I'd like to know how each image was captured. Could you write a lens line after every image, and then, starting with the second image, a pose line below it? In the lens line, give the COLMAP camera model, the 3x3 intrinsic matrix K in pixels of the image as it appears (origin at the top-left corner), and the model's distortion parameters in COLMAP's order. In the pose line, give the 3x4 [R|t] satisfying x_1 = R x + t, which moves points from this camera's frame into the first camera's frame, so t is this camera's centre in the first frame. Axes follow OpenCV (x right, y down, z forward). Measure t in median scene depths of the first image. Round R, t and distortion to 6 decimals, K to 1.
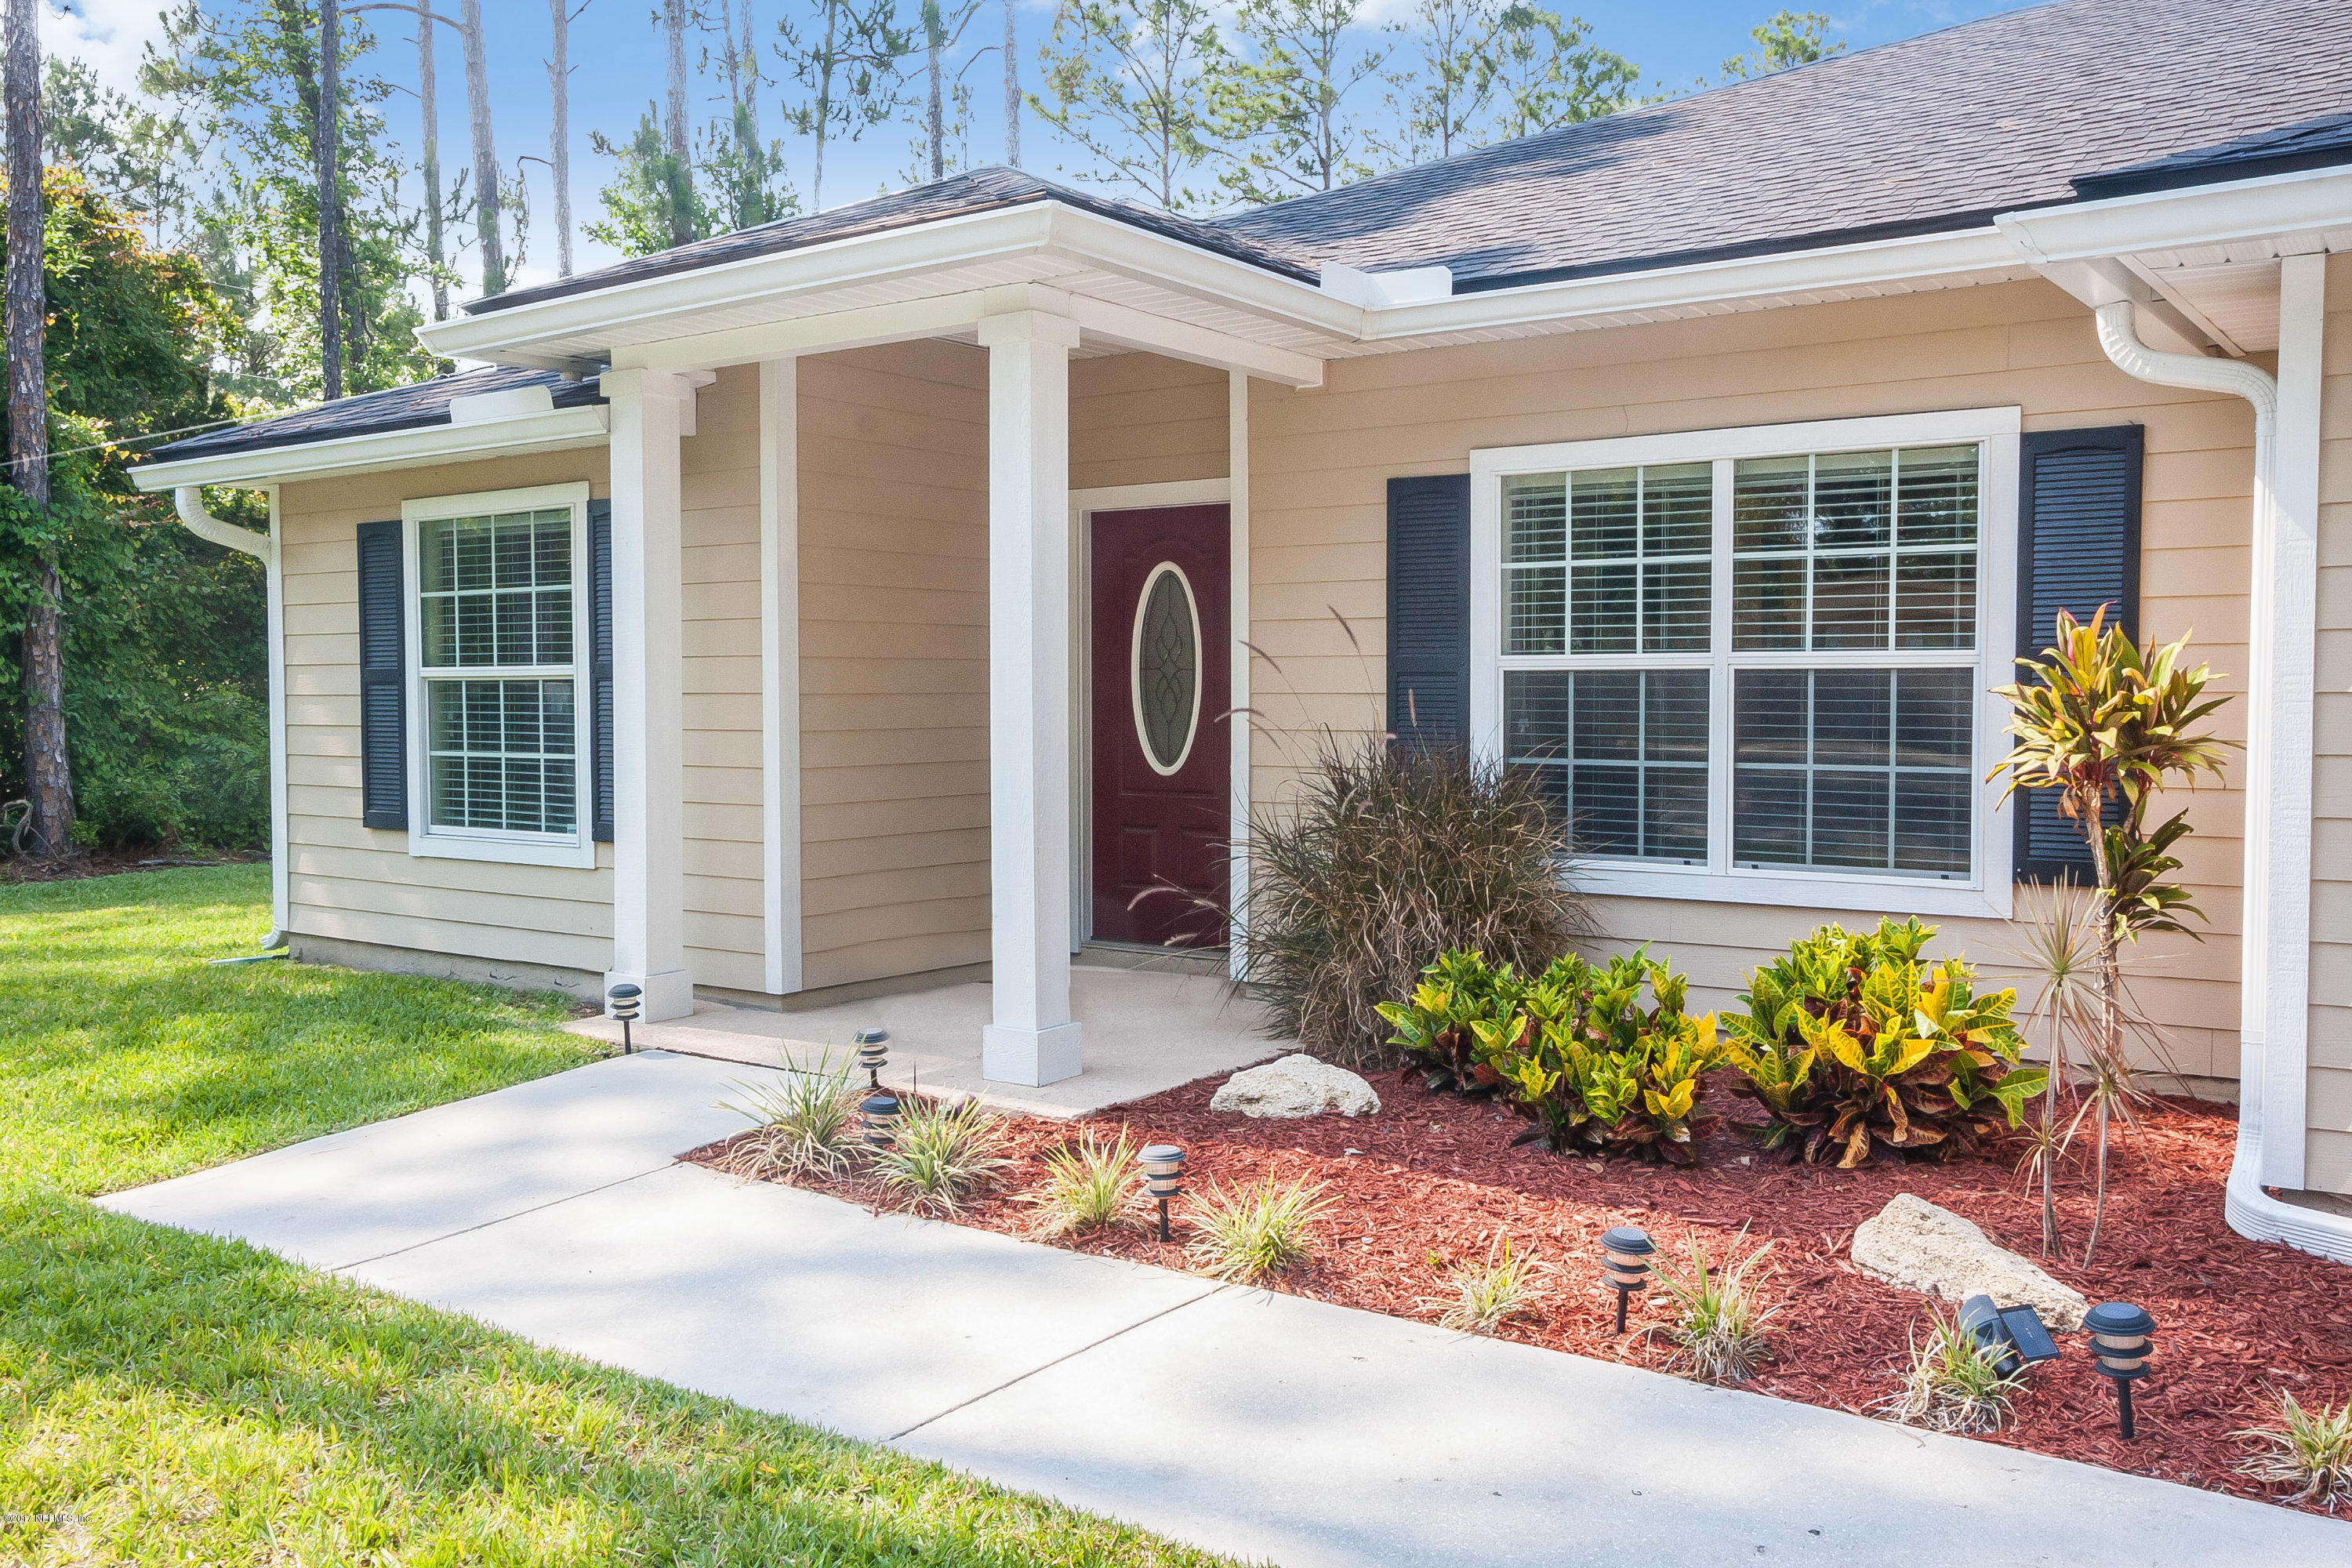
lens RADIAL K [[2078.6, 0, 1184.2], [0, 2078.6, 785.4], [0, 0, 1]] dist [-0.005872, -0.001263]
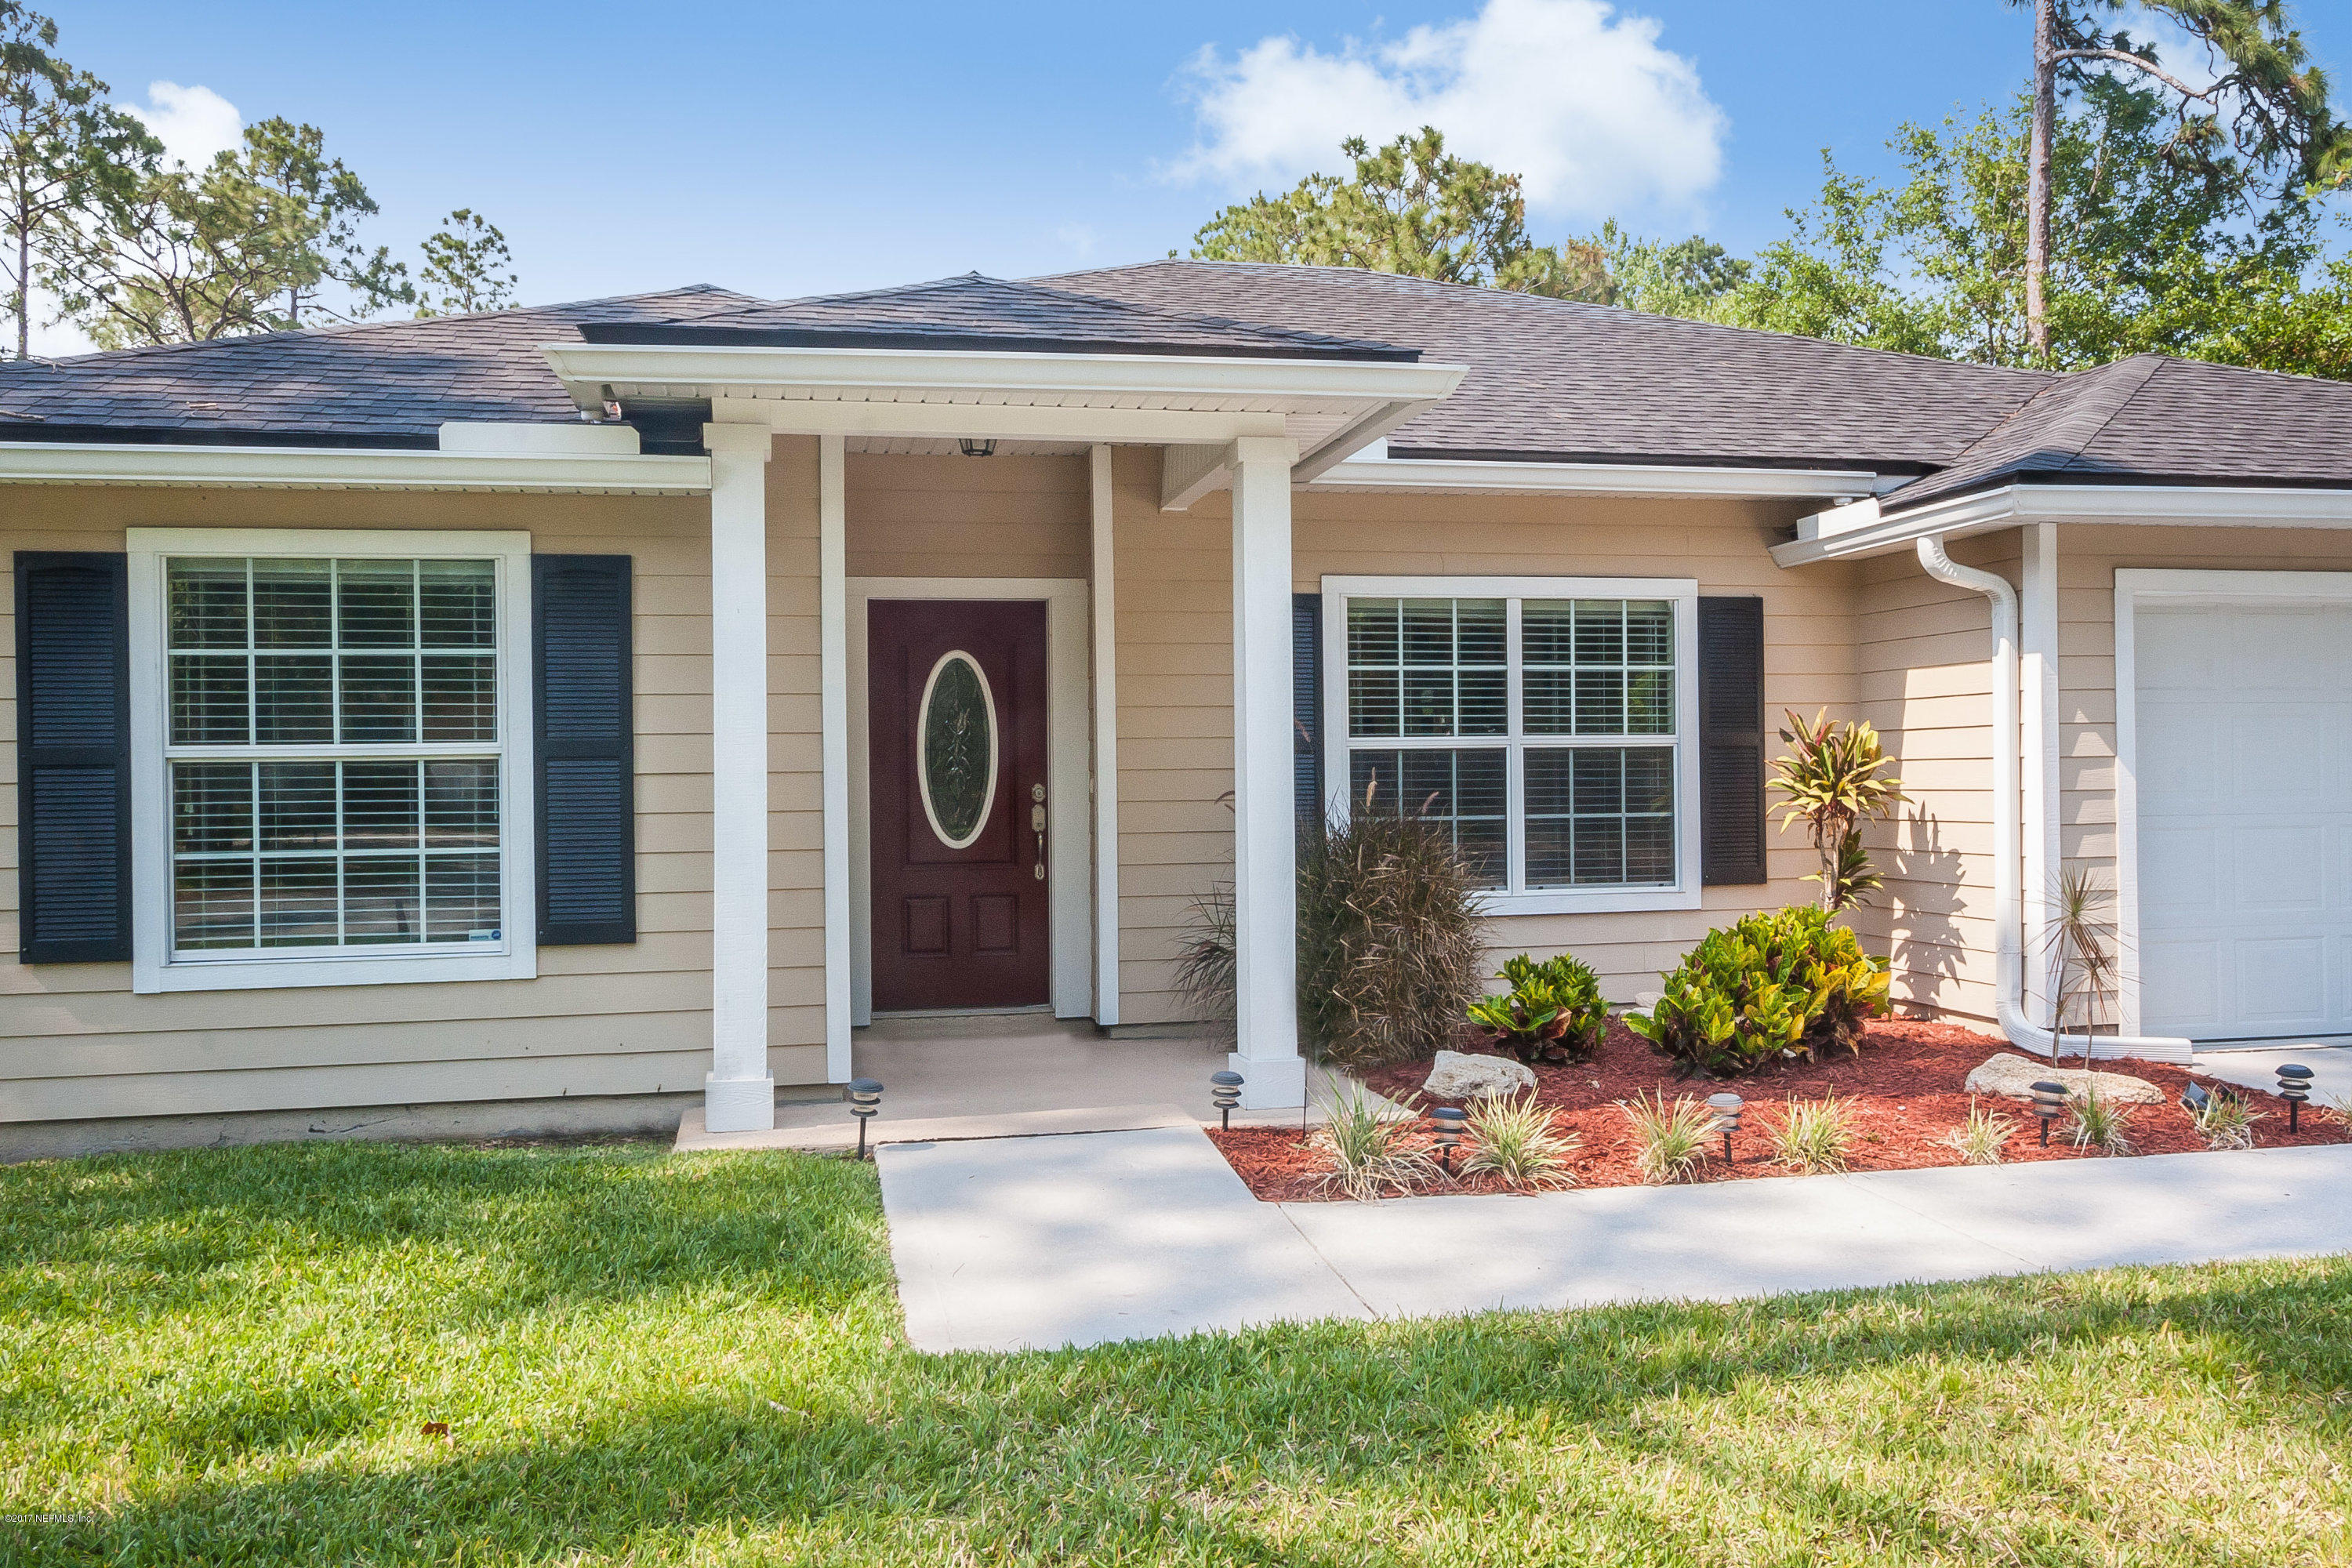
lens RADIAL K [[1870.1, 0, 1176.0], [0, 1870.1, 784.0], [0, 0, 1]] dist [-0.002045, 0.001917]
pose [[0.659552, -0.012217, 0.751560, -0.759420], [0.045454, 0.998686, -0.023656, -0.010987], [-0.750283, 0.049764, 0.659241, 0.311303]]
